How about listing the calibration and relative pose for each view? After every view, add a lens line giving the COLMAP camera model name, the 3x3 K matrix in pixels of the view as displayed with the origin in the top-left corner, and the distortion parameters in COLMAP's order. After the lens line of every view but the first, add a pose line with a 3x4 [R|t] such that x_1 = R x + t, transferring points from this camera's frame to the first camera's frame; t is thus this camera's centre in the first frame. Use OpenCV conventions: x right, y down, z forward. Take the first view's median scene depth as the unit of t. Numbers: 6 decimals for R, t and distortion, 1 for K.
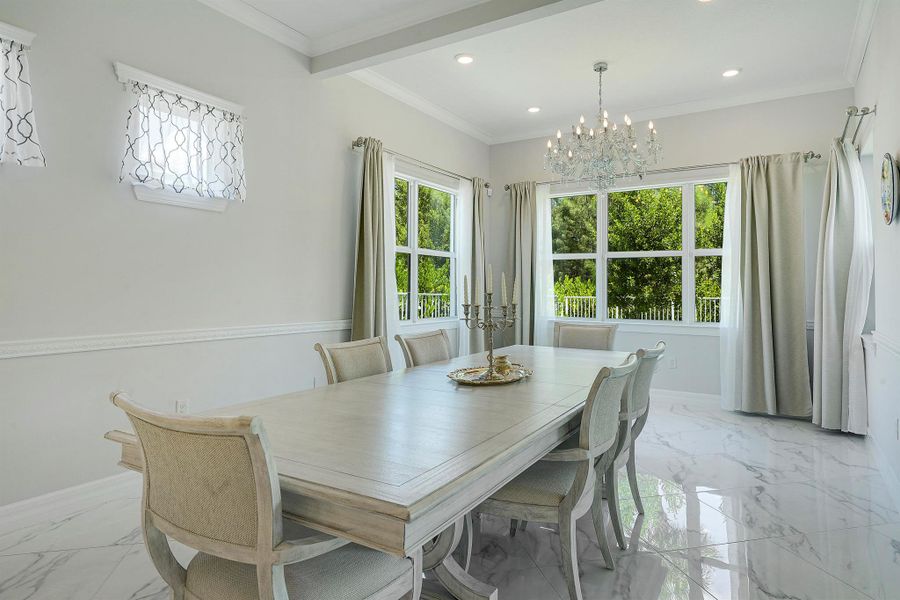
lens RADIAL K [[524.1, 0, 461.1], [0, 524.1, 281.8], [0, 0, 1]] dist [0.015945, -0.000571]
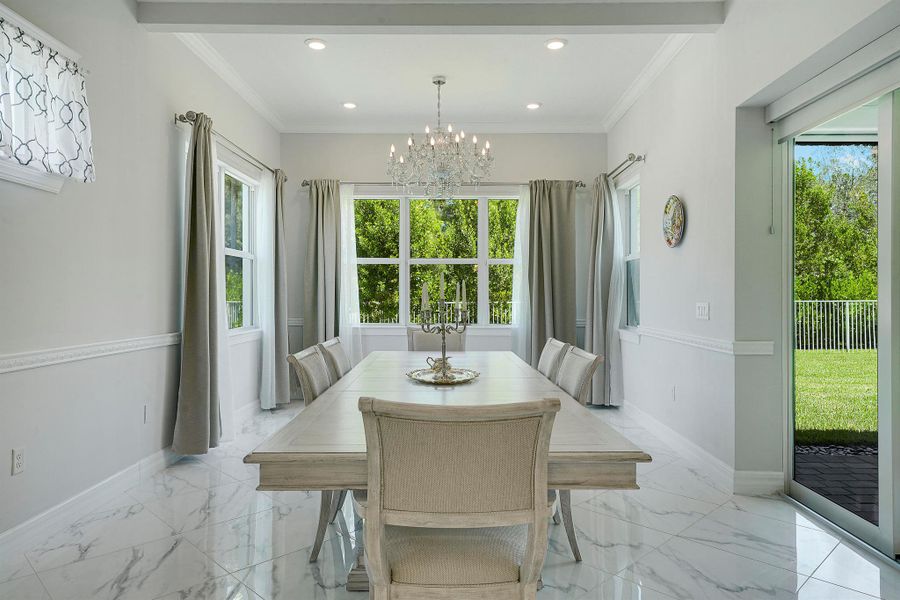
lens RADIAL K [[586.7, 0, 453.7], [0, 586.7, 296.9], [0, 0, 1]] dist [0.037256, 0.000534]
pose [[0.853684, -0.006206, 0.520754, -0.284791], [-0.003400, 0.999841, 0.017490, -0.001490], [-0.520780, -0.016701, 0.853528, -0.013751]]
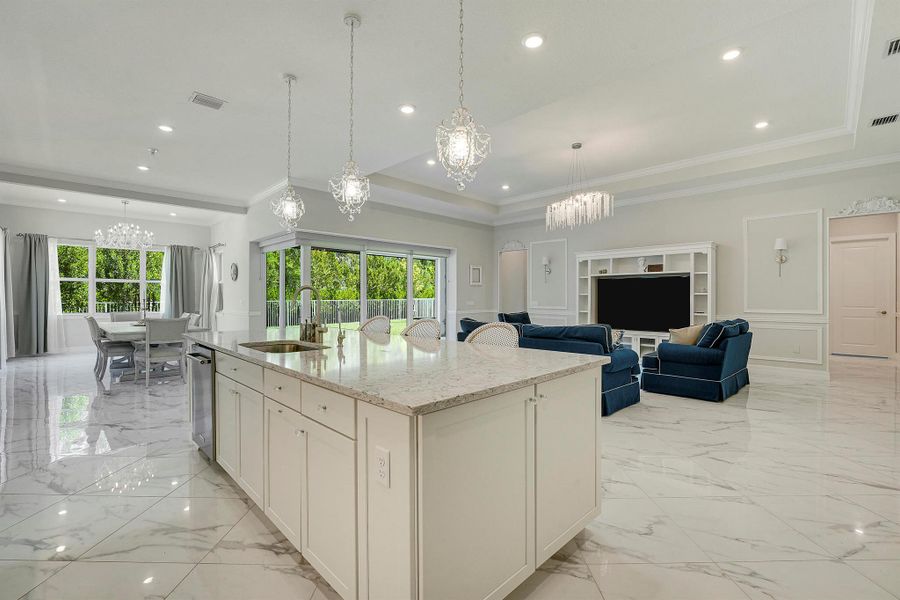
lens RADIAL K [[390.5, 0, 453.8], [0, 390.5, 300.5], [0, 0, 1]] dist [-0.020969, 0.000046]
pose [[0.227953, -0.011802, 0.973600, -0.954452], [-0.013024, 0.999800, 0.015169, -0.015065], [-0.973585, -0.016138, 0.227754, -0.732702]]
